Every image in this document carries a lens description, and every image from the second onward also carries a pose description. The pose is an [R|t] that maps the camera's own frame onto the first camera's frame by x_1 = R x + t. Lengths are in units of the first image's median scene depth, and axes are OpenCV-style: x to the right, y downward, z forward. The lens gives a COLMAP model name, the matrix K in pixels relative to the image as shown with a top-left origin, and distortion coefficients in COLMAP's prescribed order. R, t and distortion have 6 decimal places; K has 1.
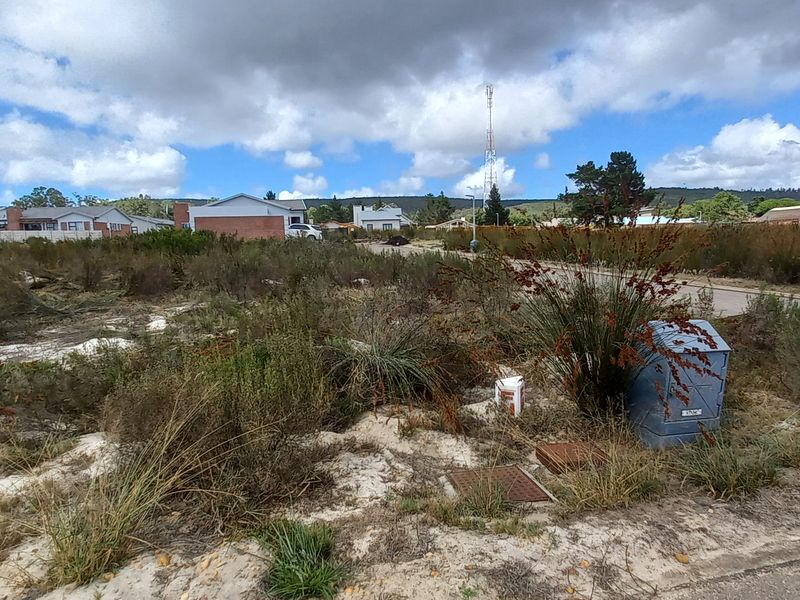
lens RADIAL K [[320.8, 0, 400.0], [0, 320.8, 300.0], [0, 0, 1]] dist [0.000485, 0.002338]
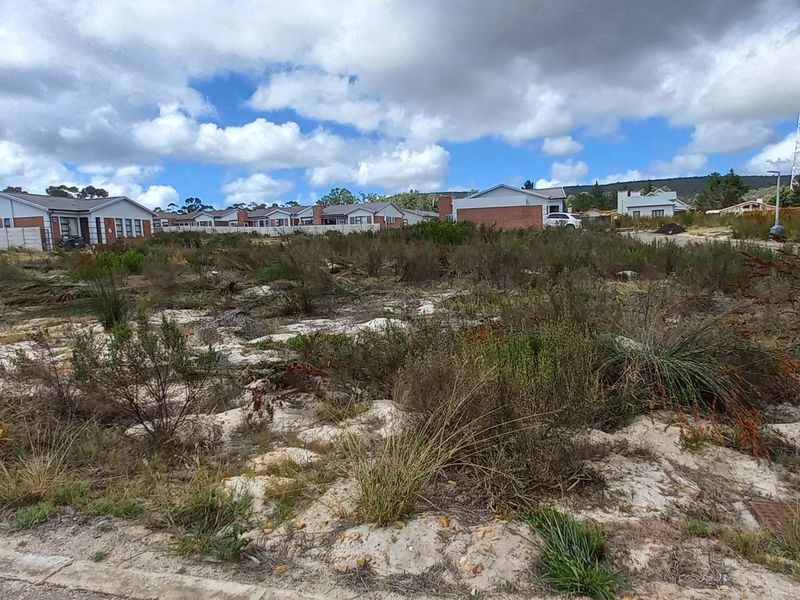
lens RADIAL K [[320.8, 0, 400.0], [0, 320.8, 300.0], [0, 0, 1]] dist [0.000485, 0.002338]
pose [[0.959510, 0.045036, -0.278052, -0.529133], [-0.038497, 0.998840, 0.028935, 0.018186], [0.279032, -0.017059, 0.960130, -0.075131]]
